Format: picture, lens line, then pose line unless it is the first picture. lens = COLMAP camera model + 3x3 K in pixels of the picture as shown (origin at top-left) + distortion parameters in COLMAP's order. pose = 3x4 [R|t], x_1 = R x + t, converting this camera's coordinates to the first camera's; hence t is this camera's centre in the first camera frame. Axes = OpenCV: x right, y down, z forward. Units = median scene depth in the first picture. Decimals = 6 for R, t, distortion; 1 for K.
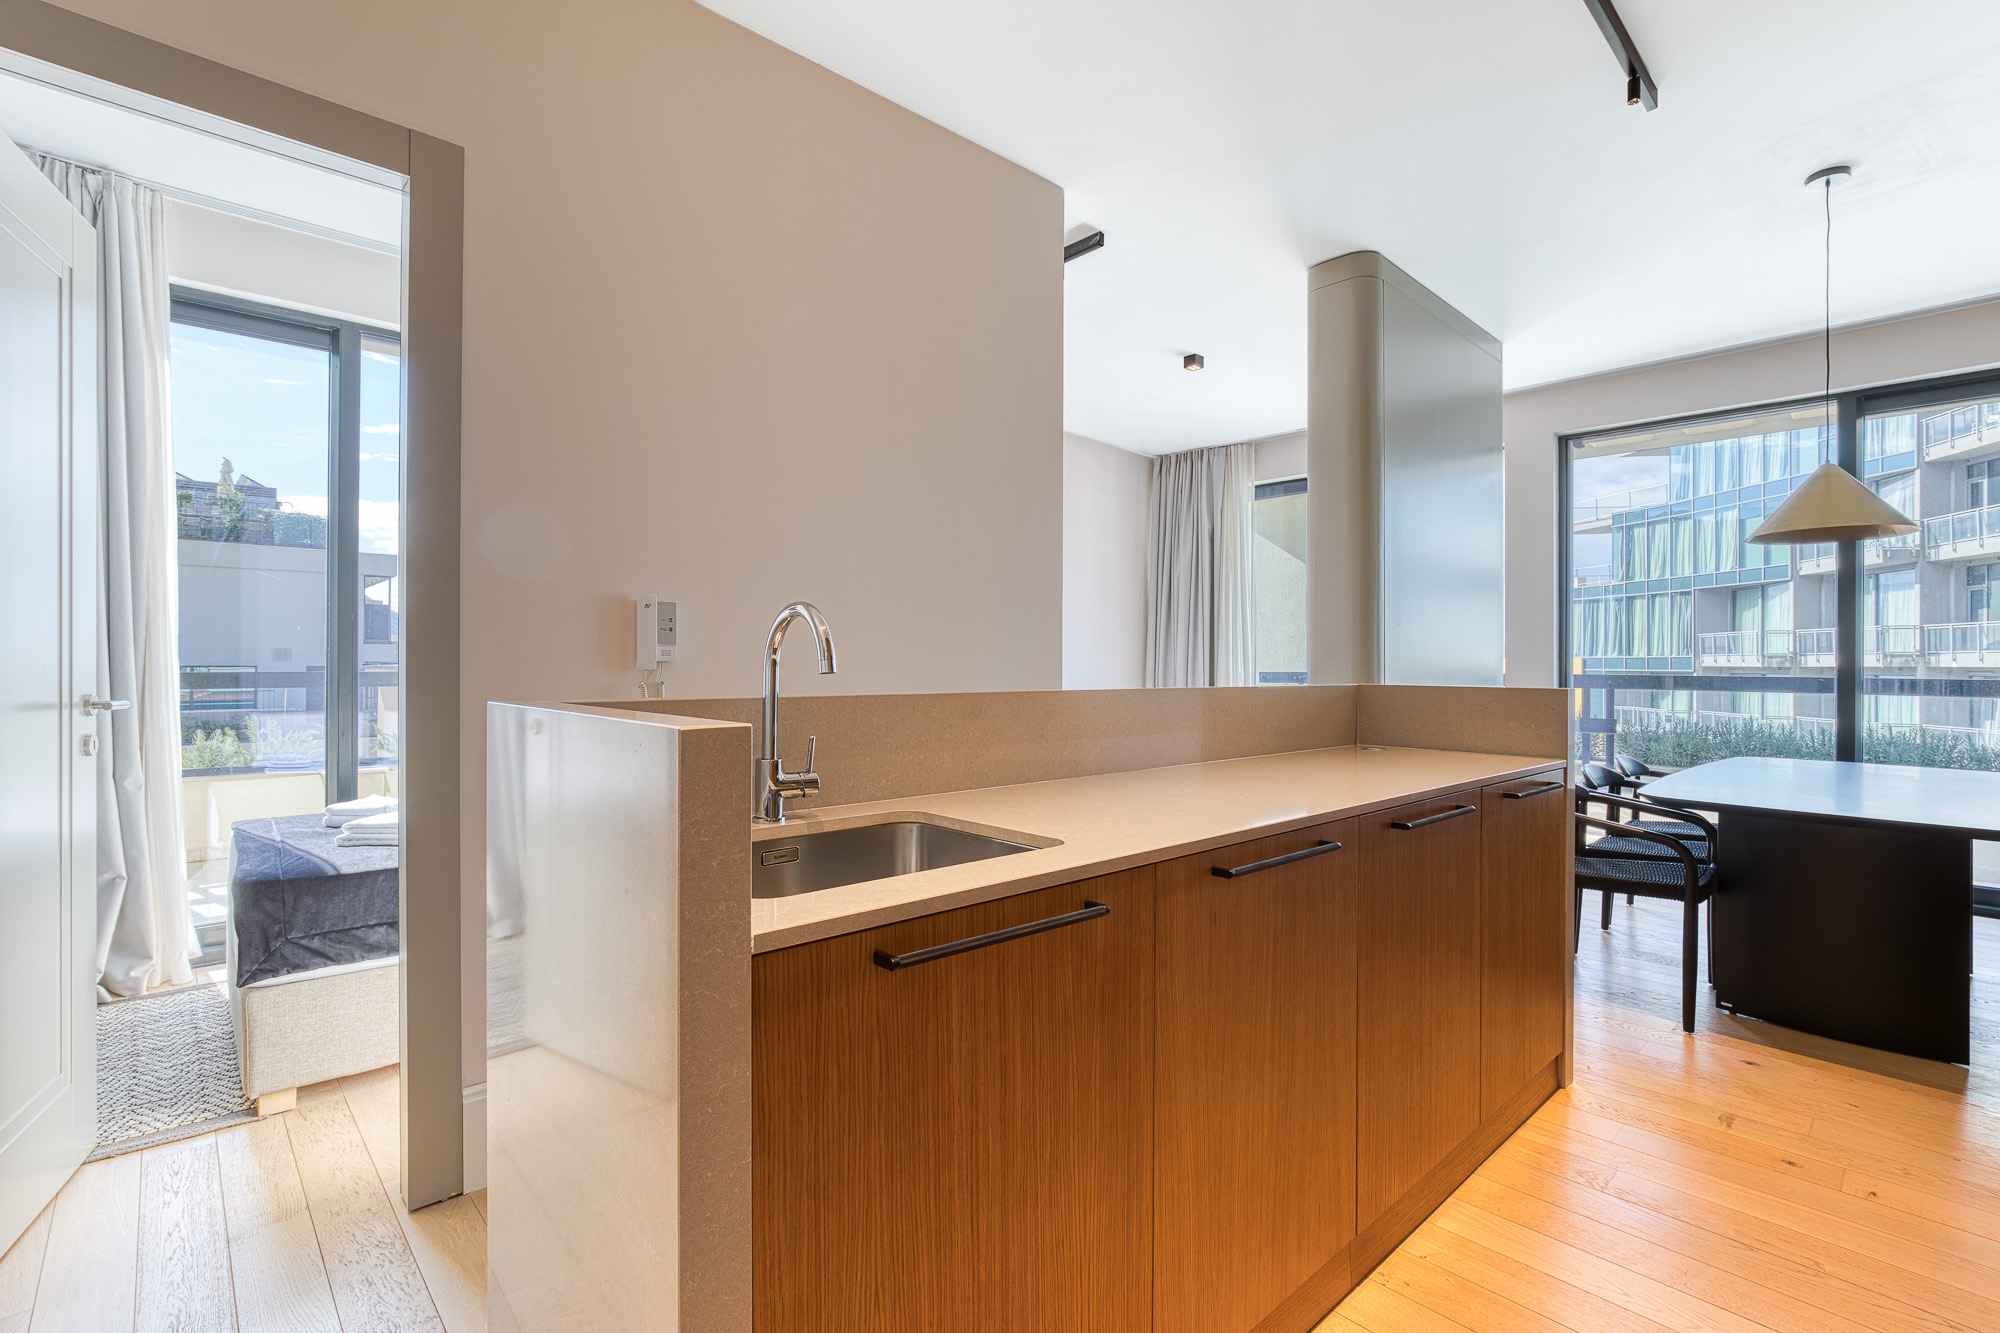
lens RADIAL K [[930.5, 0, 994.7], [0, 930.5, 659.3], [0, 0, 1]] dist [0.004242, 0.002865]
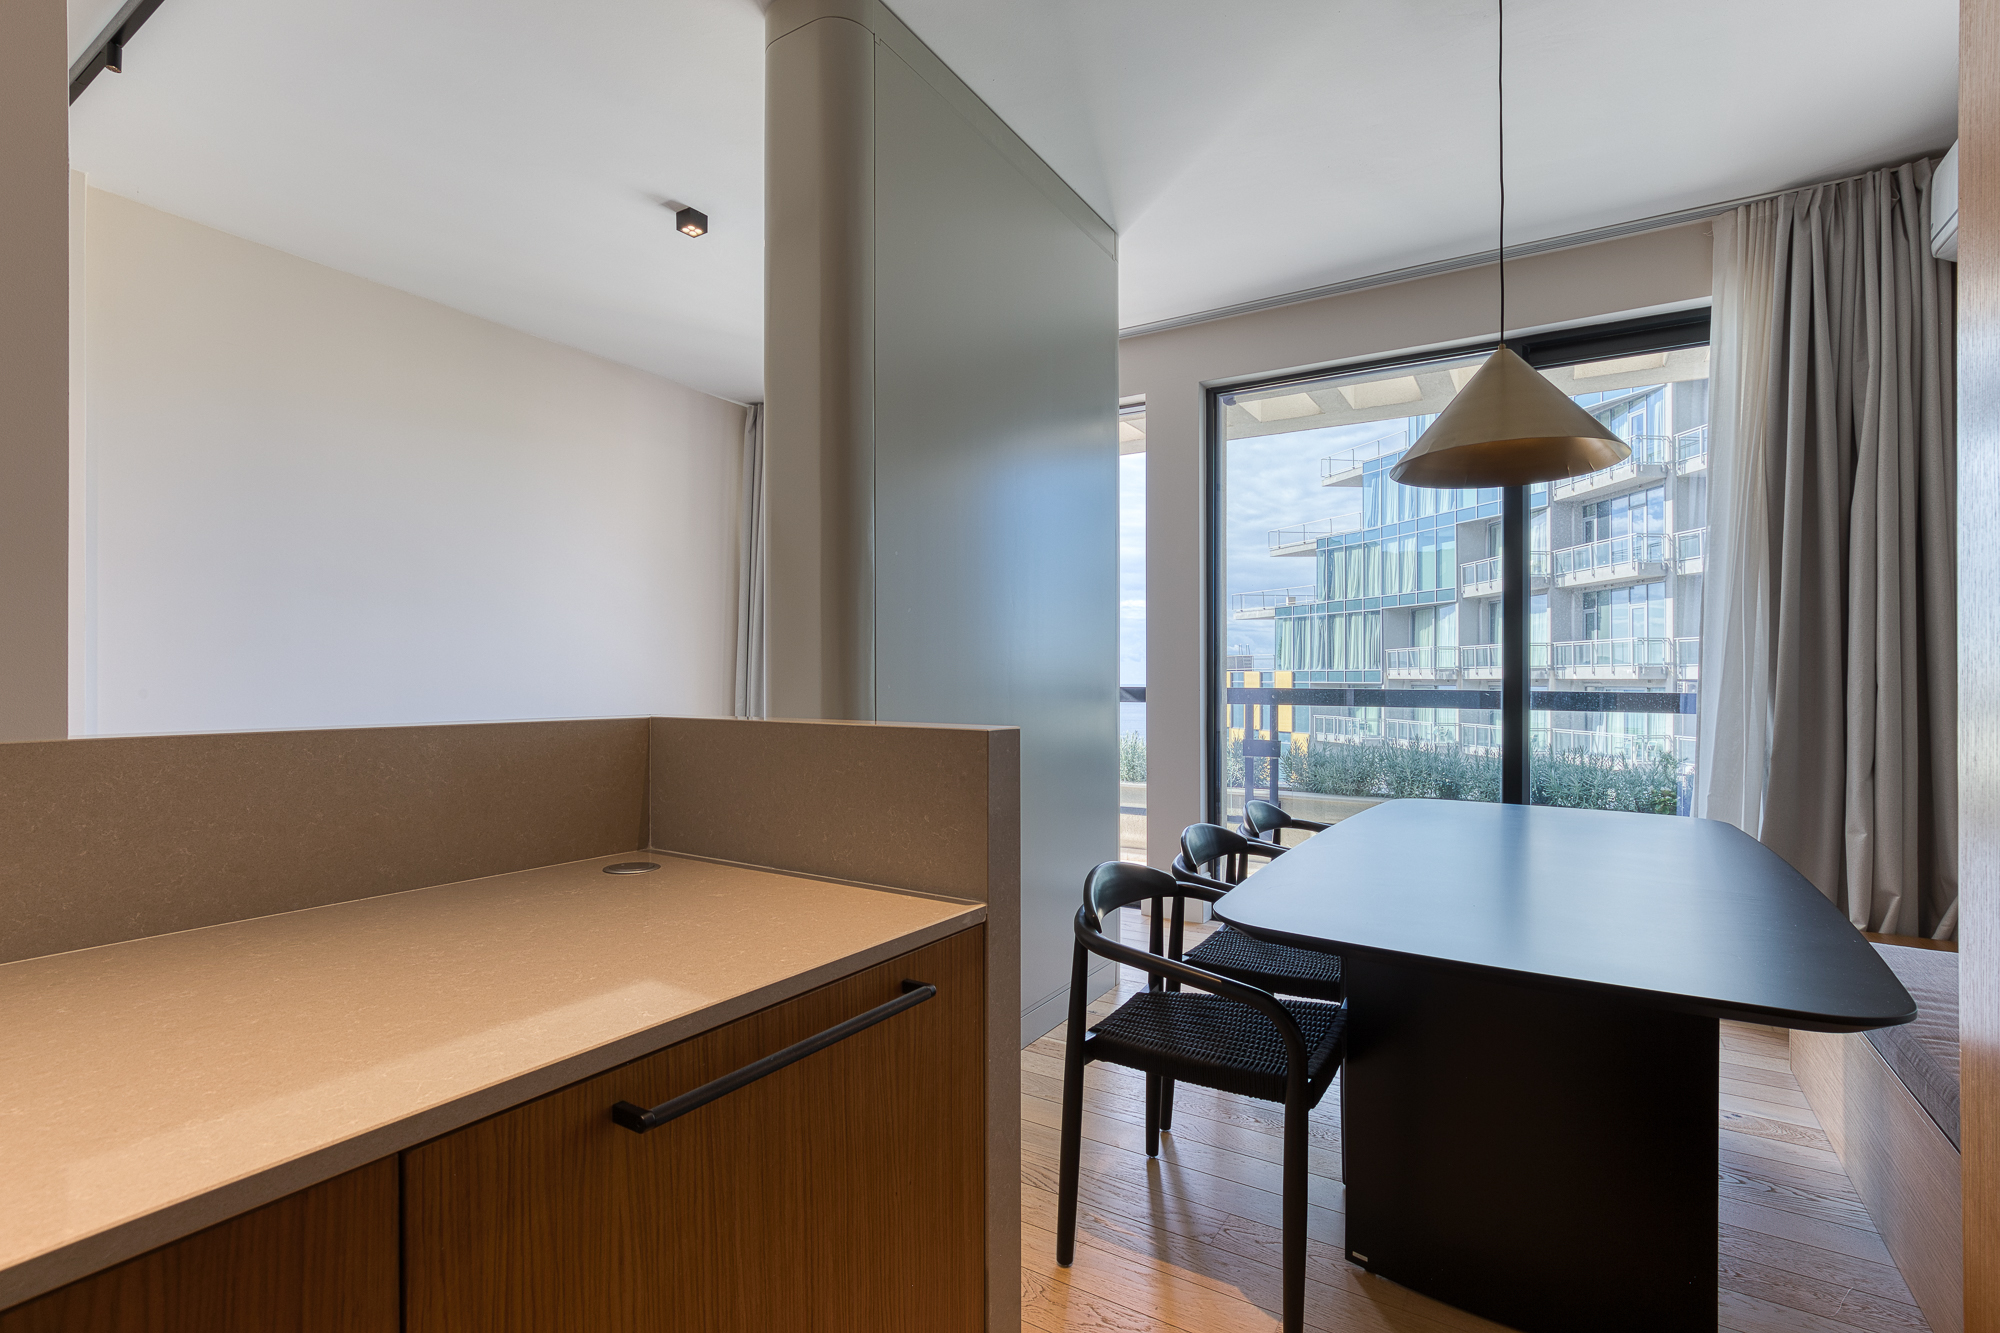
lens RADIAL K [[930.5, 0, 992.2], [0, 930.5, 668.9], [0, 0, 1]] dist [0.004242, 0.002865]
pose [[0.970694, 0.000144, 0.240320, 0.044585], [0.001139, 0.999986, -0.005200, 0.000659], [-0.240317, 0.005321, 0.970680, 0.051846]]
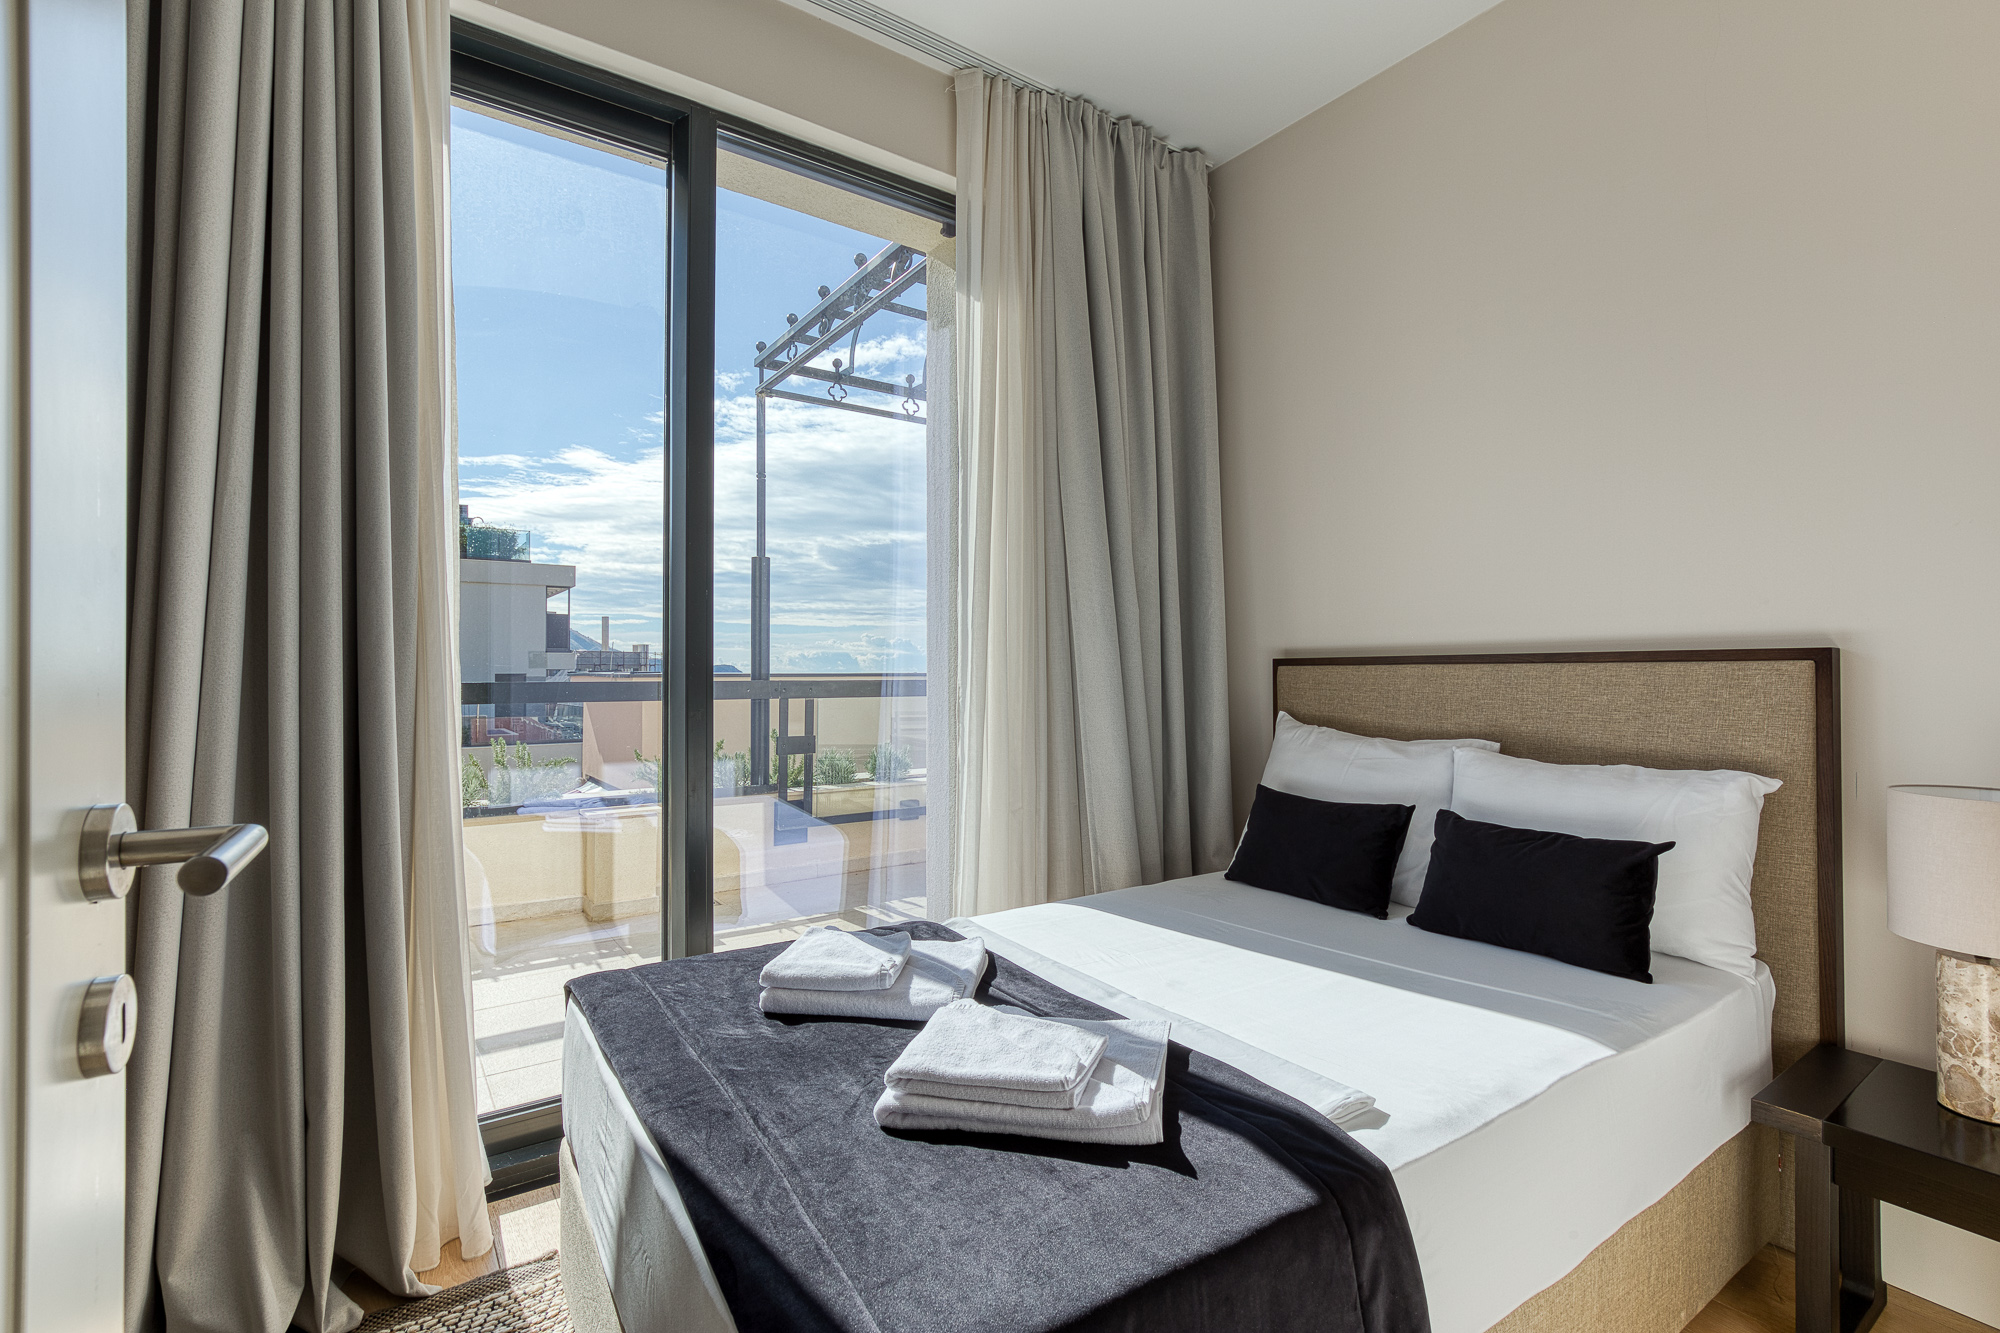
lens RADIAL K [[930.5, 0, 1007.6], [0, 930.5, 662.6], [0, 0, 1]] dist [0.004242, 0.002865]
pose [[0.991509, 0.002845, -0.130007, -1.123424], [-0.003138, 0.999993, -0.002044, -0.000399], [0.130000, 0.002434, 0.991511, 1.143908]]
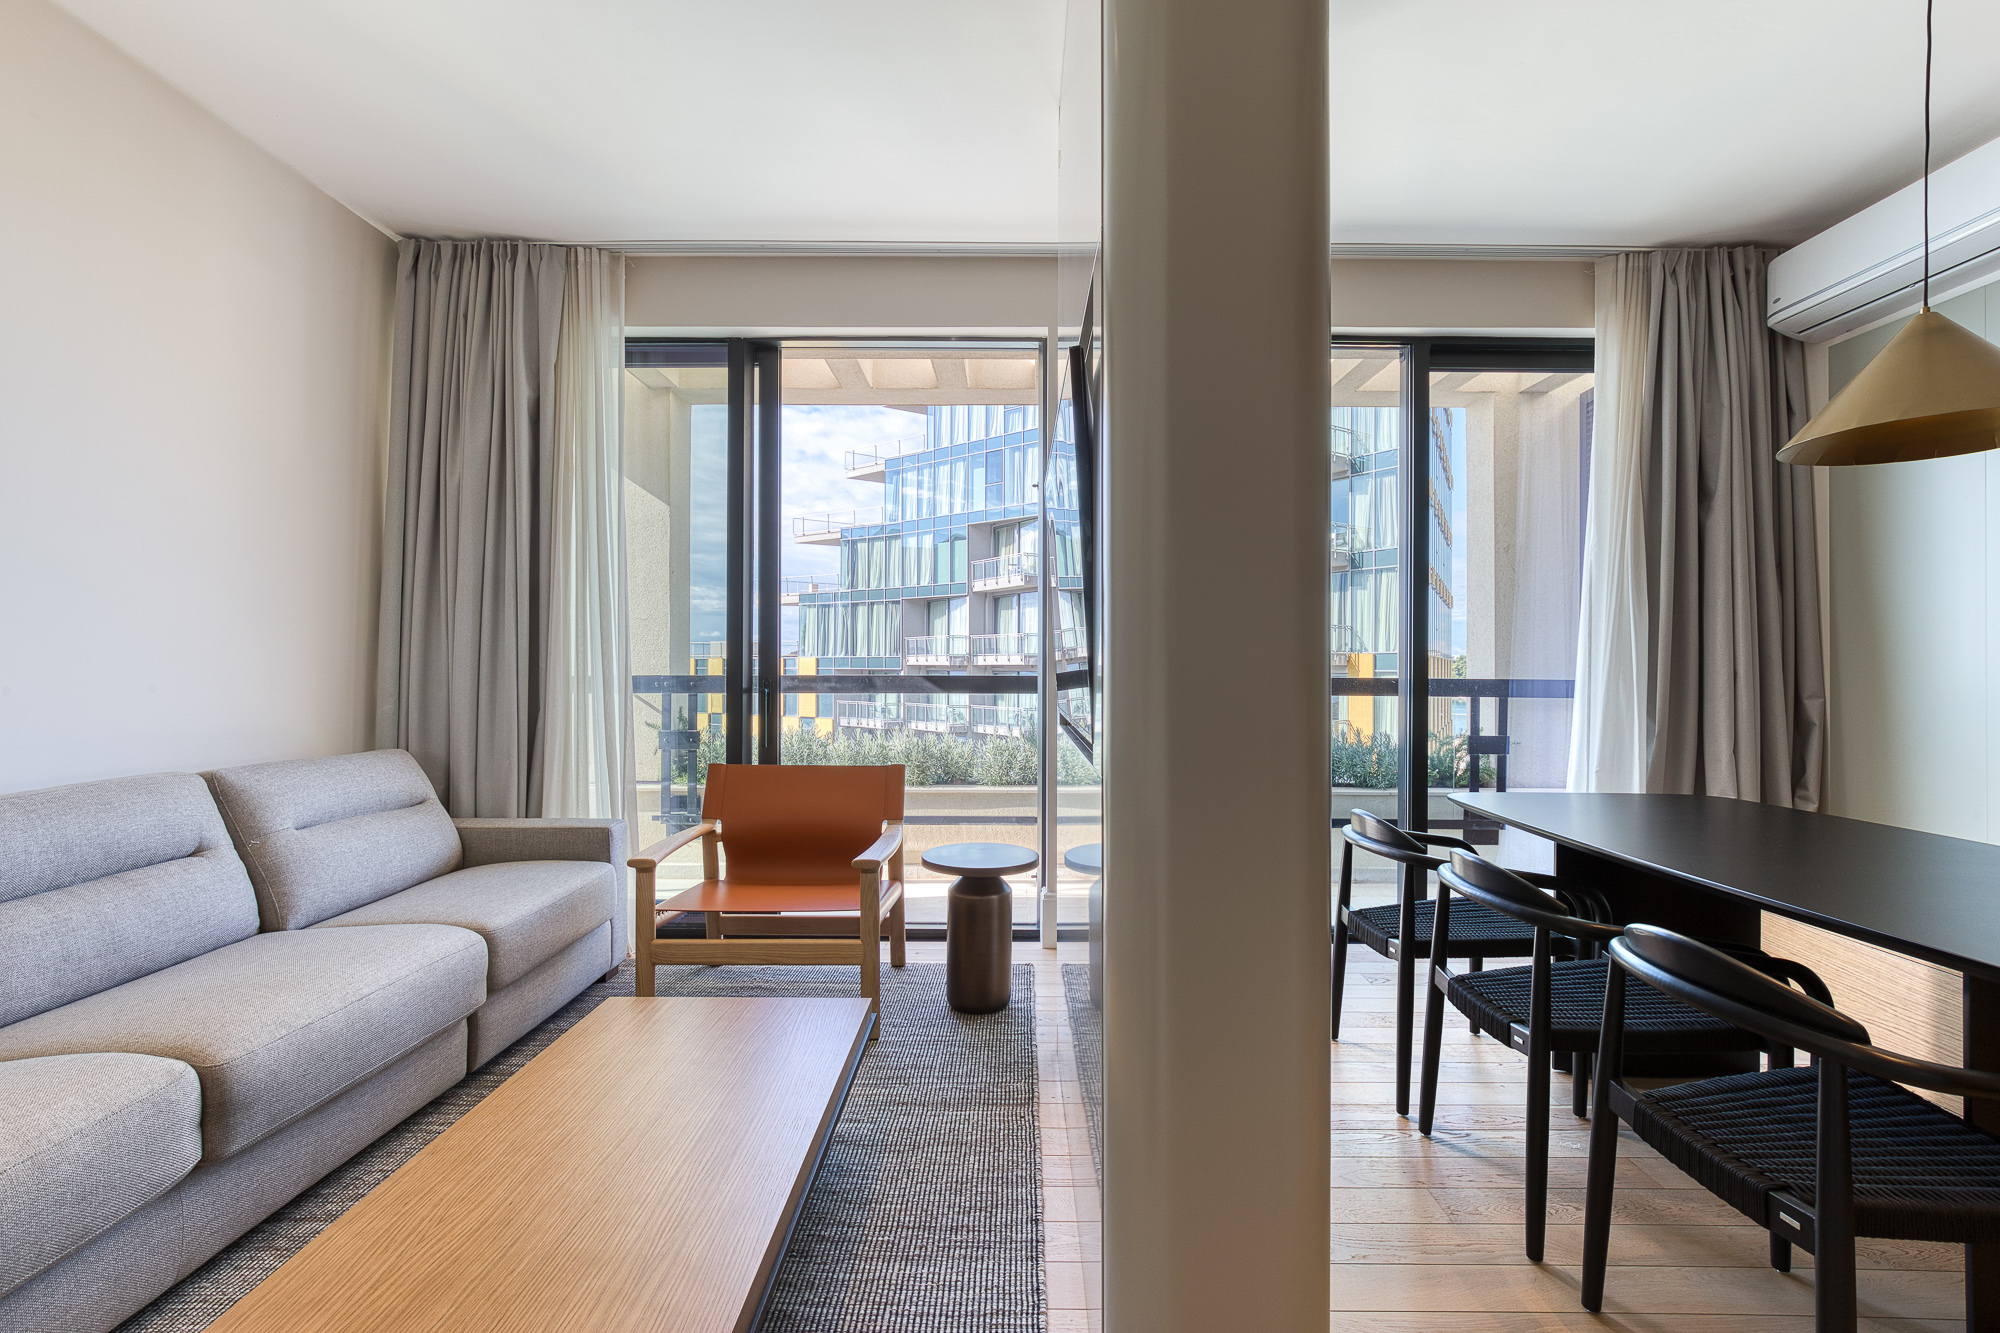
lens RADIAL K [[930.5, 0, 1003.1], [0, 930.5, 656.7], [0, 0, 1]] dist [0.004242, 0.002865]
pose [[0.700463, 0.004466, 0.713675, 0.010916], [-0.002531, 0.999990, -0.003773, 0.000670], [-0.713684, 0.000836, 0.700467, 0.104982]]
